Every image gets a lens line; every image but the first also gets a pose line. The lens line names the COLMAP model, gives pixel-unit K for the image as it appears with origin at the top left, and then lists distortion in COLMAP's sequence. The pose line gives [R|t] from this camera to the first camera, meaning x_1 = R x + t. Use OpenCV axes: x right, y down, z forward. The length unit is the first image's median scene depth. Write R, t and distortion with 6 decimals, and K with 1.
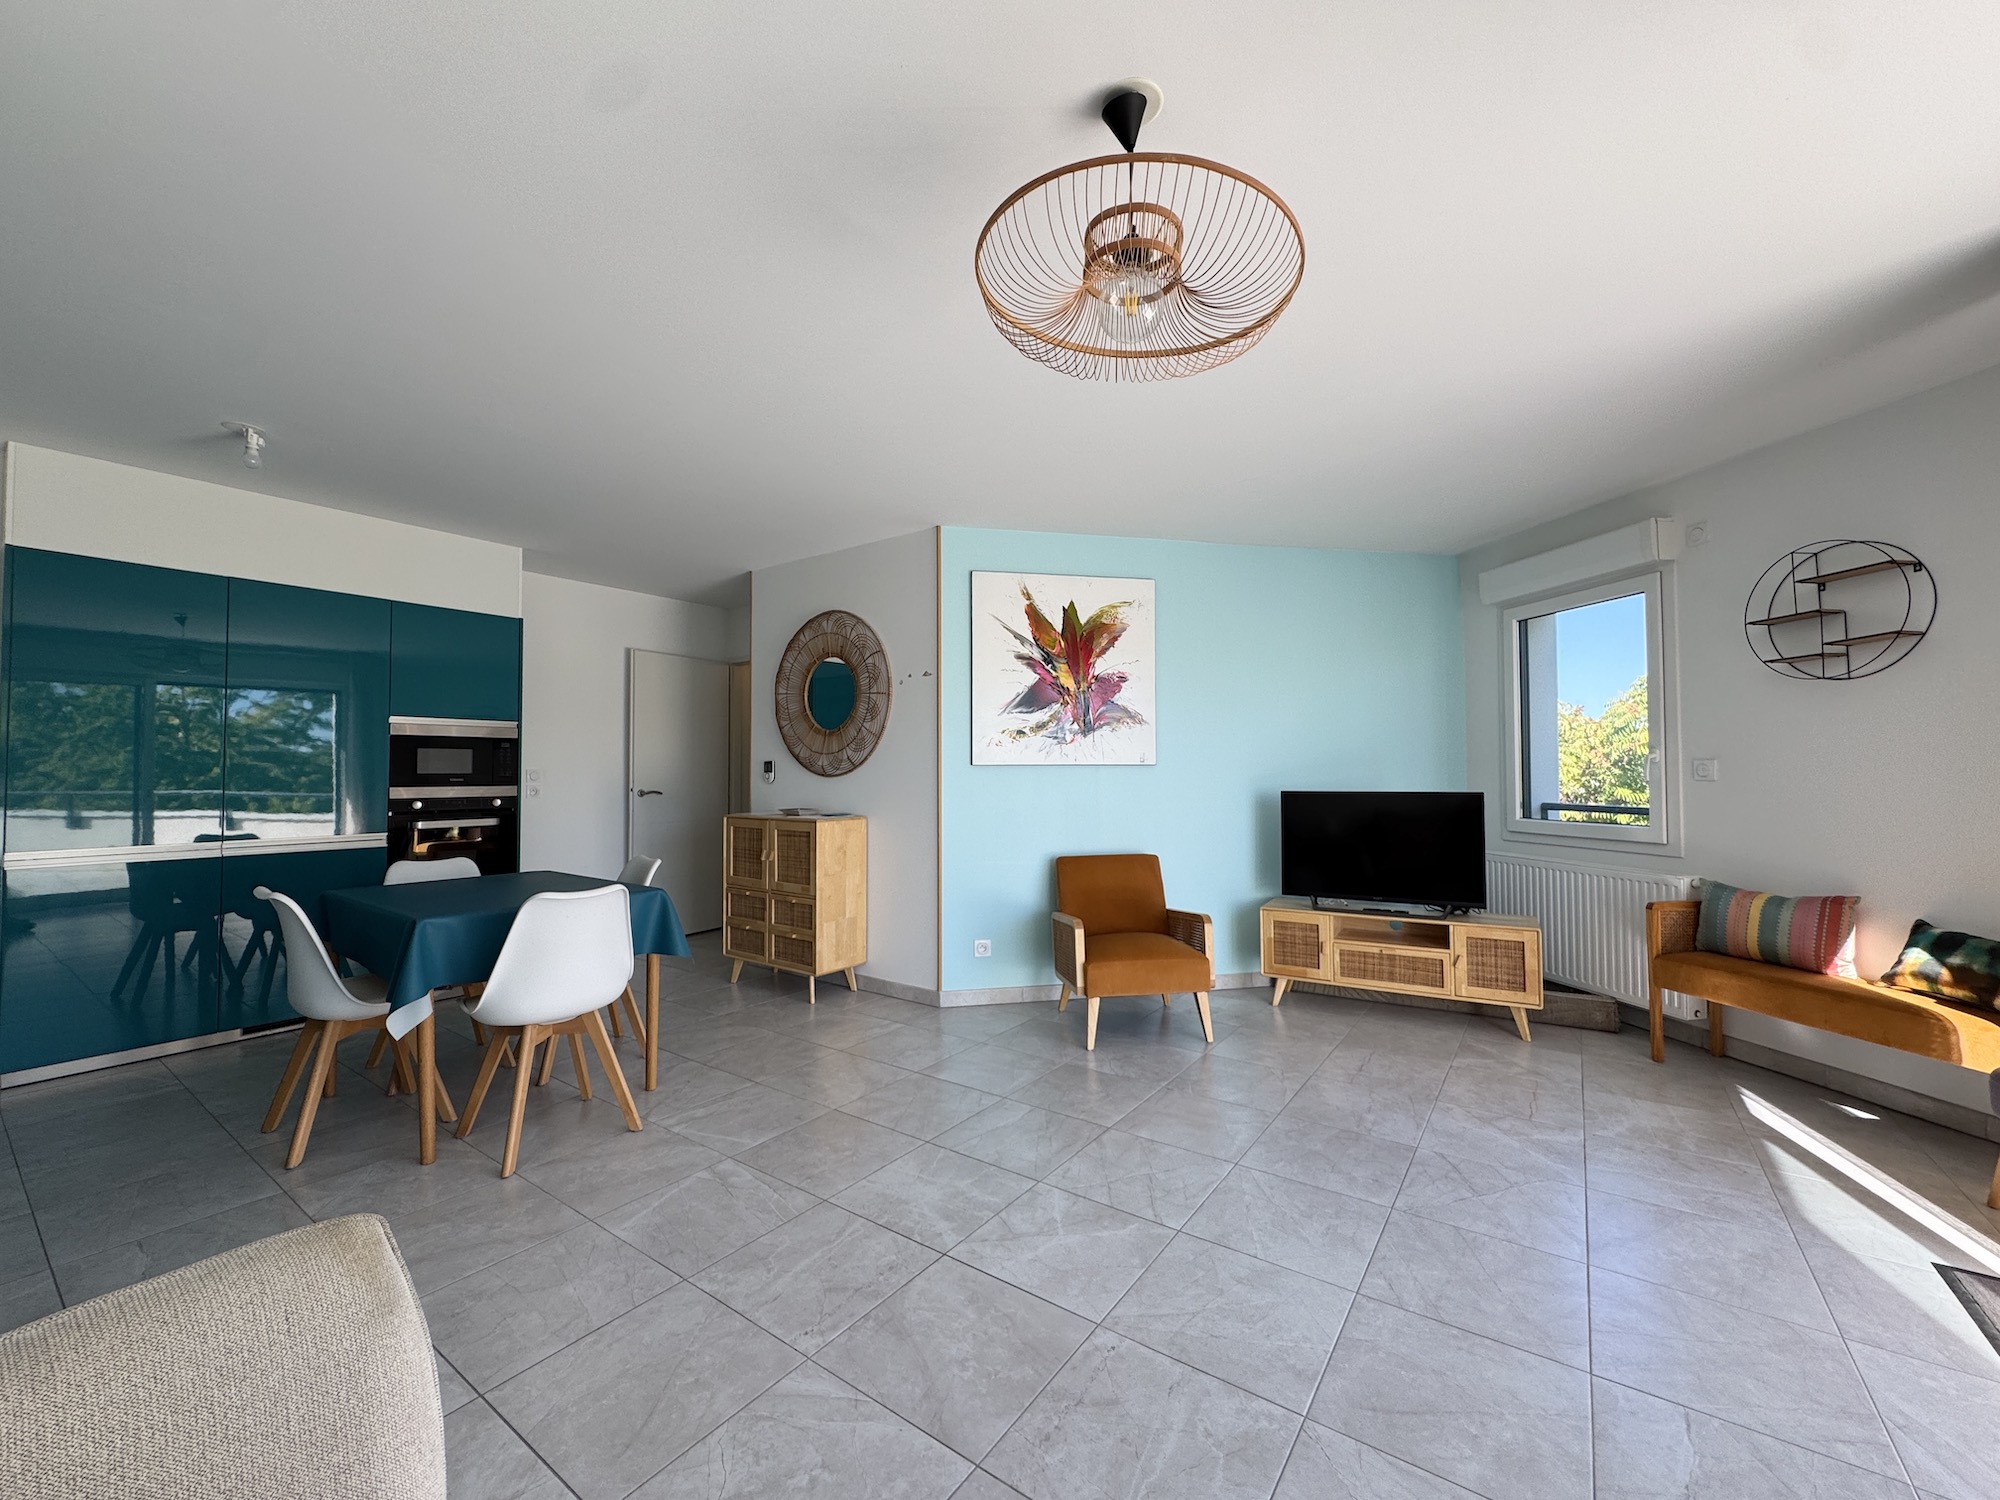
lens RADIAL K [[800.9, 0, 1000.4], [0, 800.9, 752.5], [0, 0, 1]] dist [-0.004379, 0.000886]
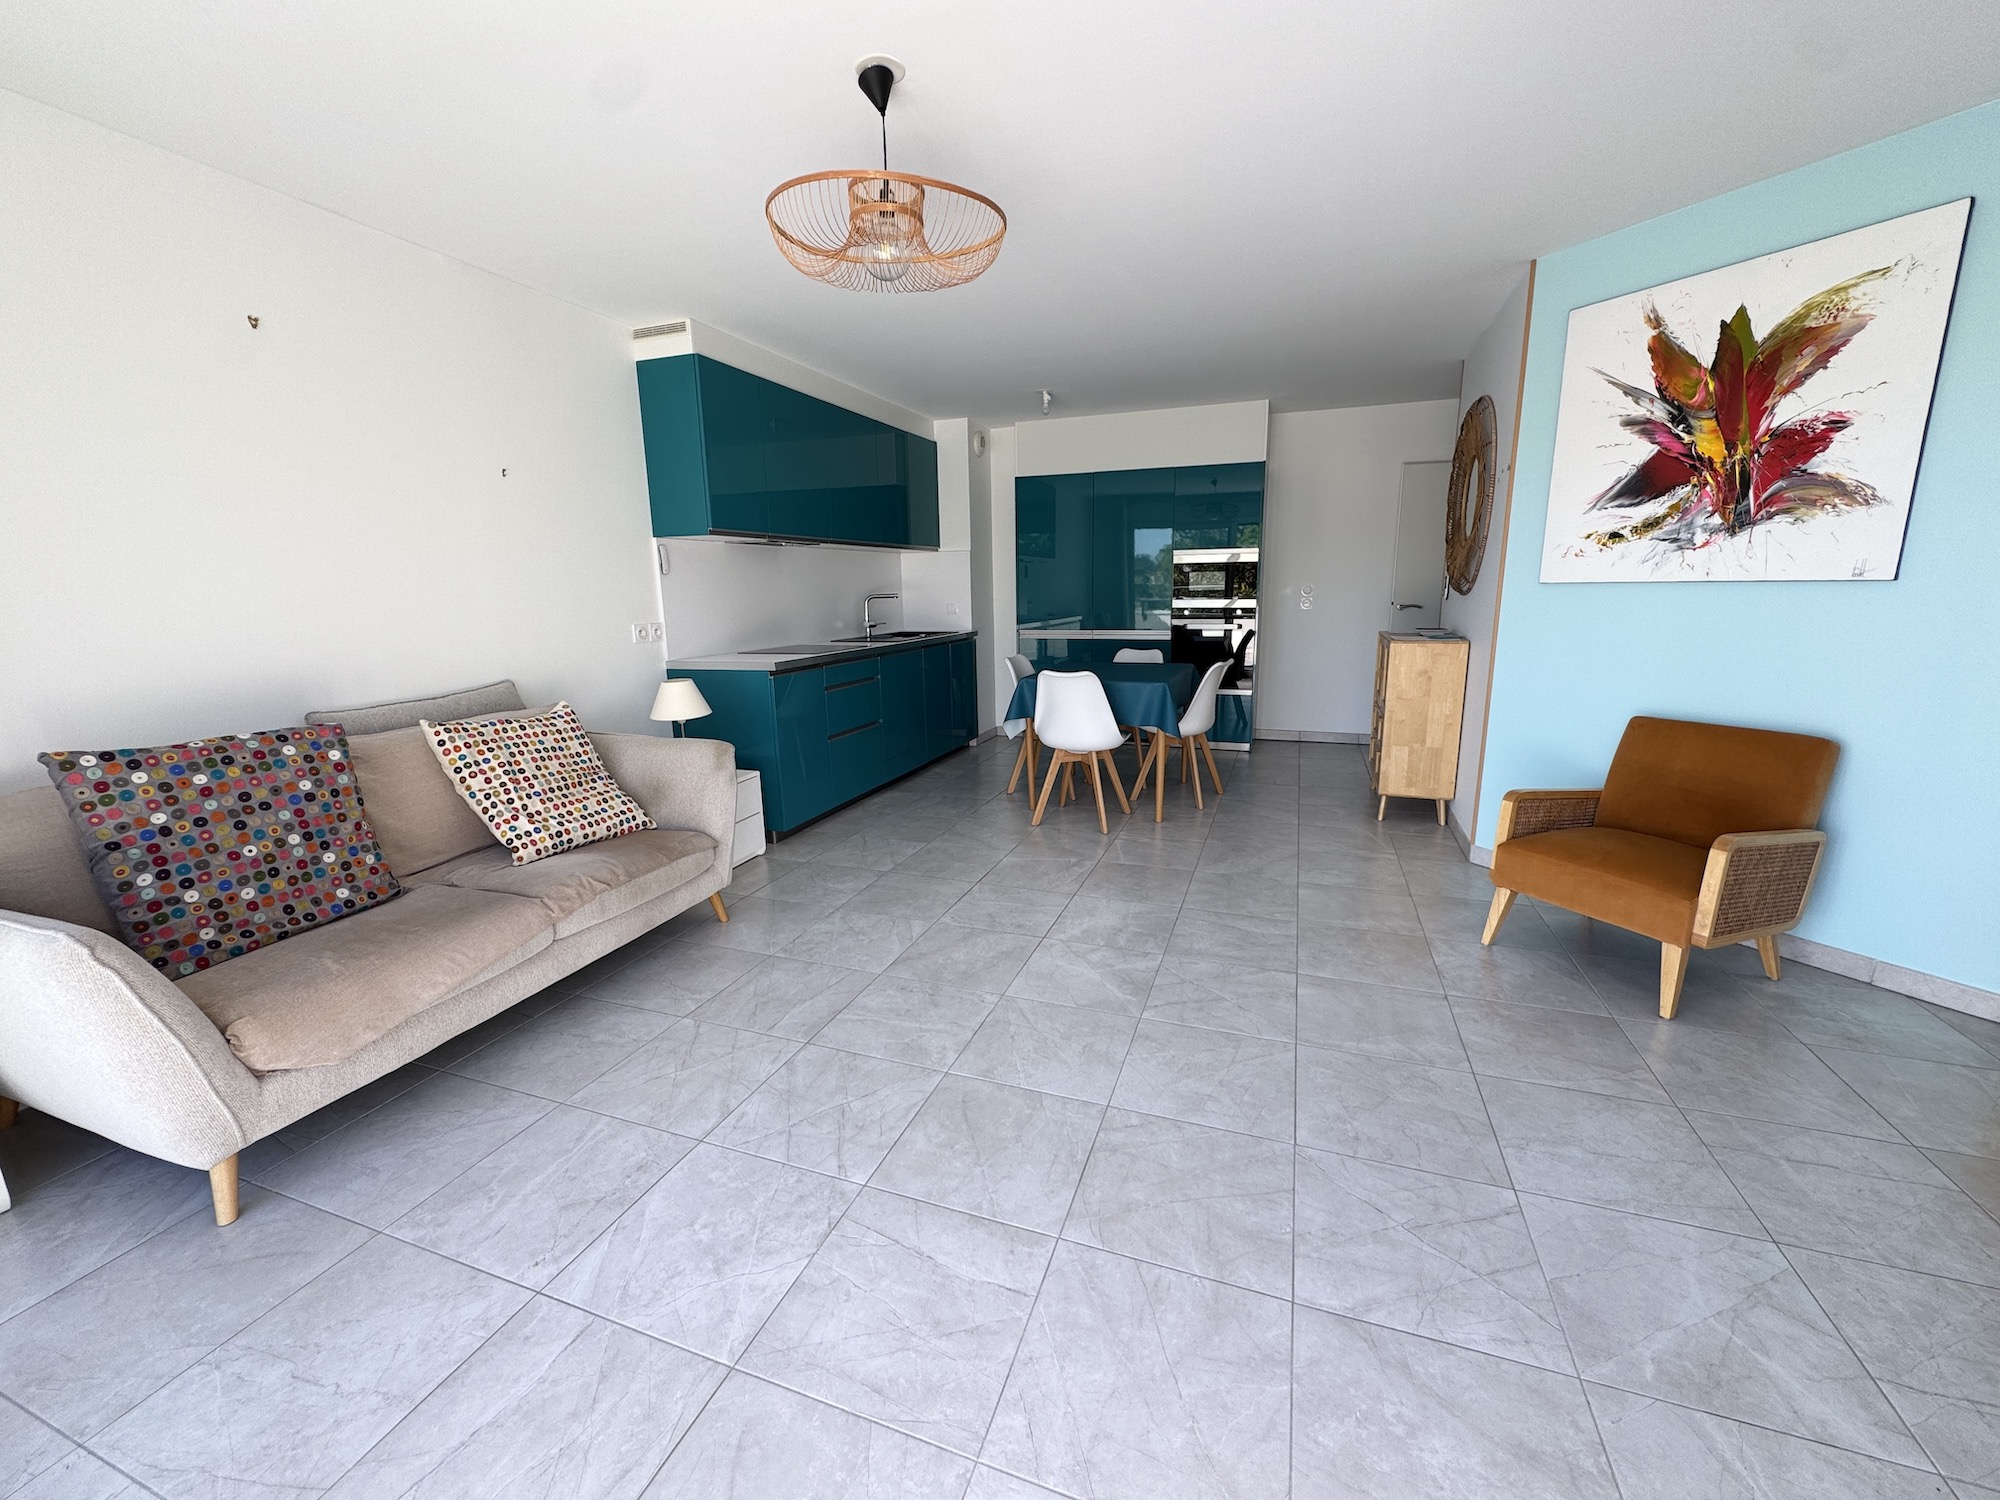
lens RADIAL K [[800.9, 0, 999.6], [0, 800.9, 749.7], [0, 0, 1]] dist [-0.004379, 0.000886]
pose [[0.265347, 0.193466, -0.944543, 0.648048], [0.038336, 0.976769, 0.210837, -0.010942], [0.963391, -0.092155, 0.251766, 0.308792]]
